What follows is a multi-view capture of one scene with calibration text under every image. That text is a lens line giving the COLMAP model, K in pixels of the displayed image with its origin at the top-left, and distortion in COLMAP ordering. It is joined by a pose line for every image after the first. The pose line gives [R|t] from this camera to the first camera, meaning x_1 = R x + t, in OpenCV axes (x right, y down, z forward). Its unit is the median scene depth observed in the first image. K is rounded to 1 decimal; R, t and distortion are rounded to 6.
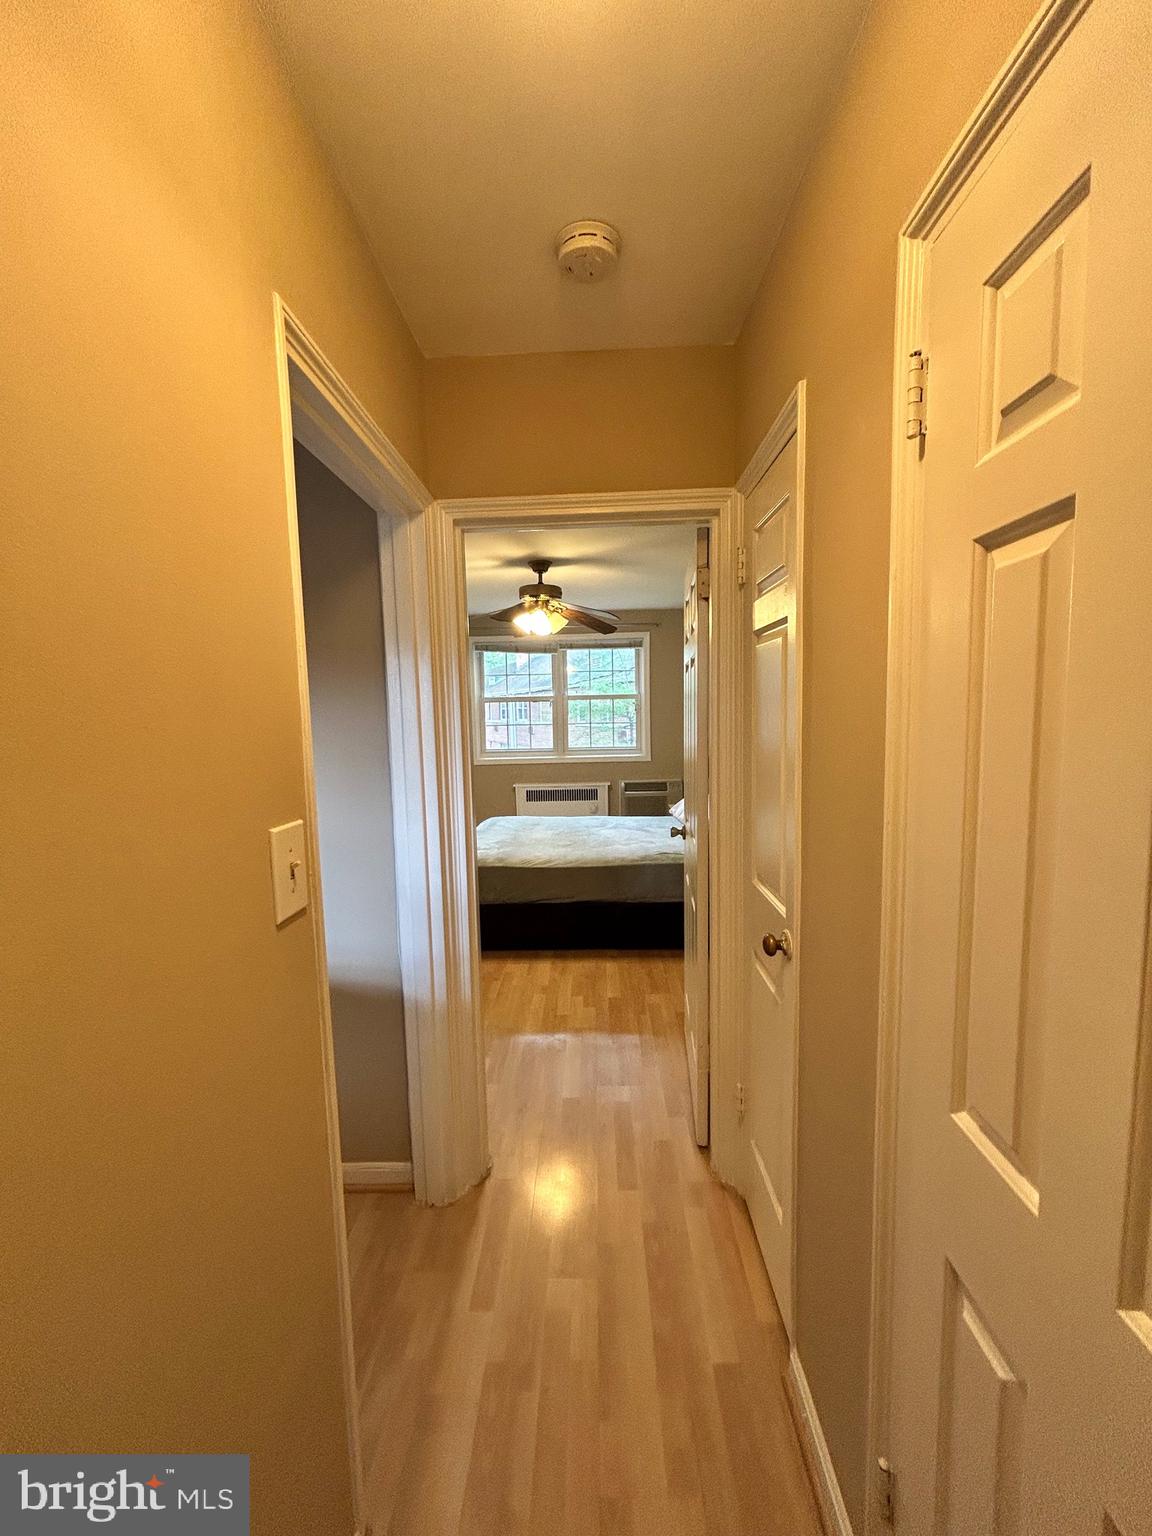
lens RADIAL K [[604.2, 0, 576.0], [0, 604.2, 768.0], [0, 0, 1]] dist [0.000182, 0.000135]
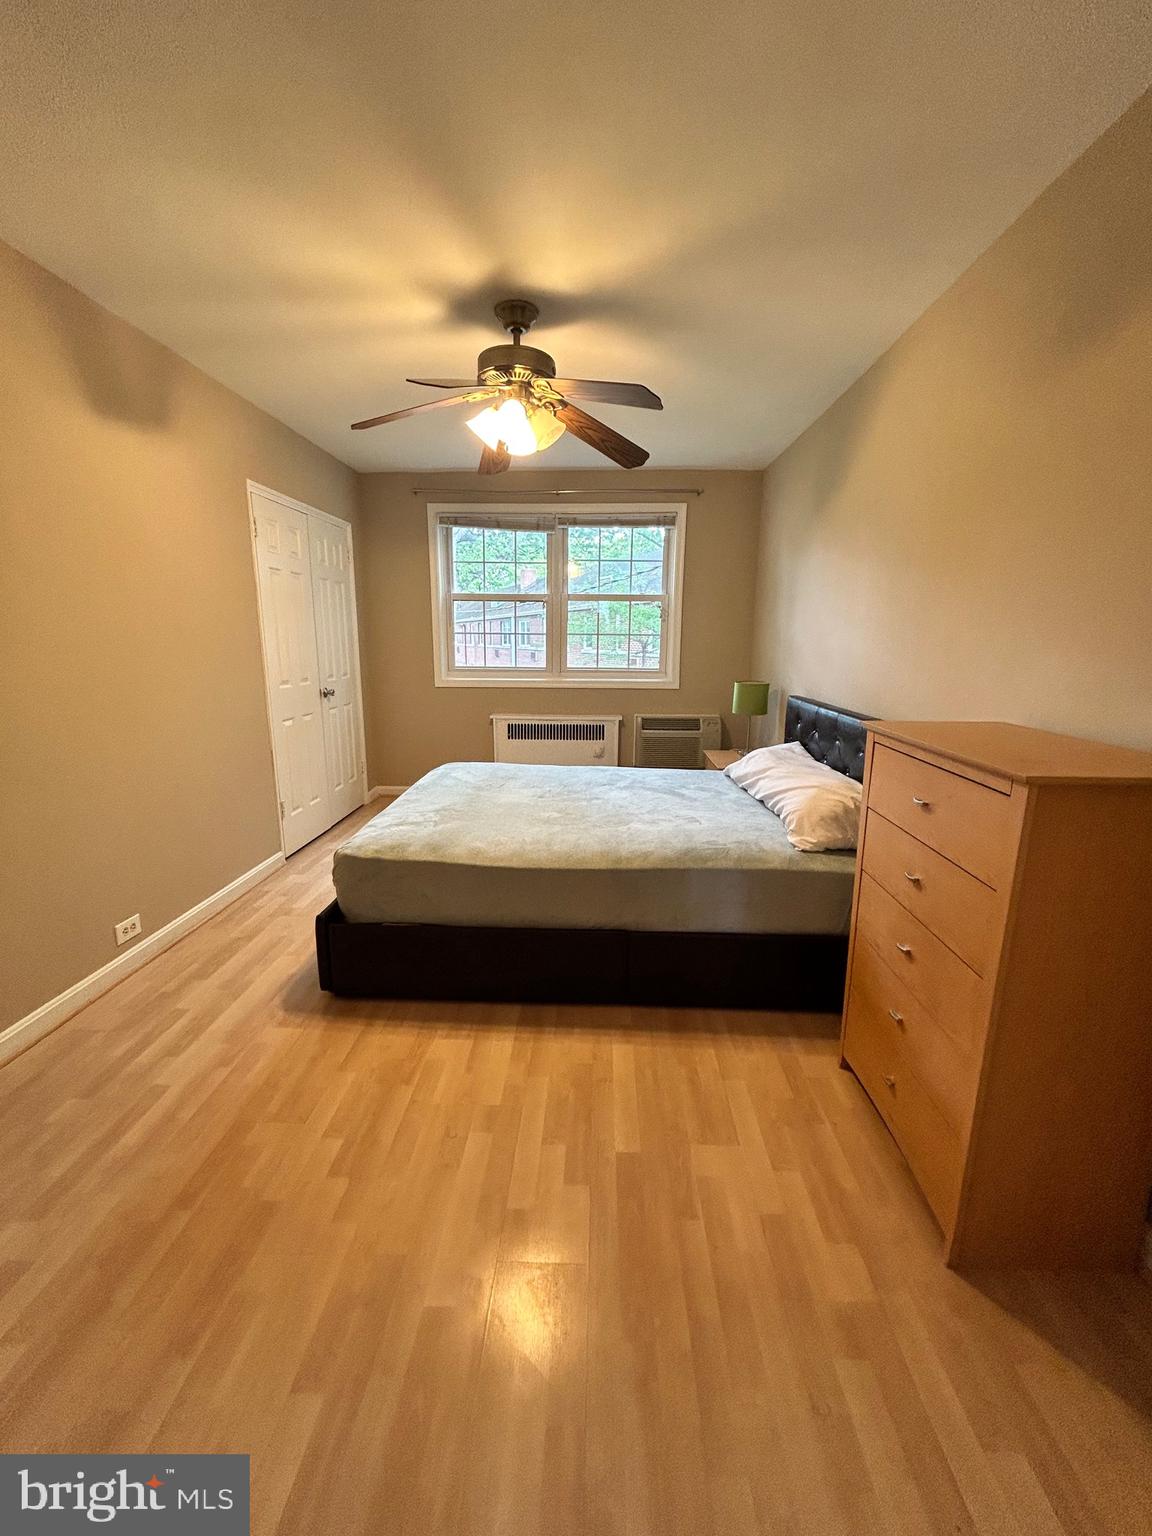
lens RADIAL K [[617.8, 0, 577.2], [0, 617.8, 765.4], [0, 0, 1]] dist [-0.000303, 0.000623]
pose [[0.999469, 0.032543, -0.001805, 0.005832], [-0.032163, 0.993744, 0.106952, 0.004513], [0.005274, -0.106837, 0.994263, 0.256538]]
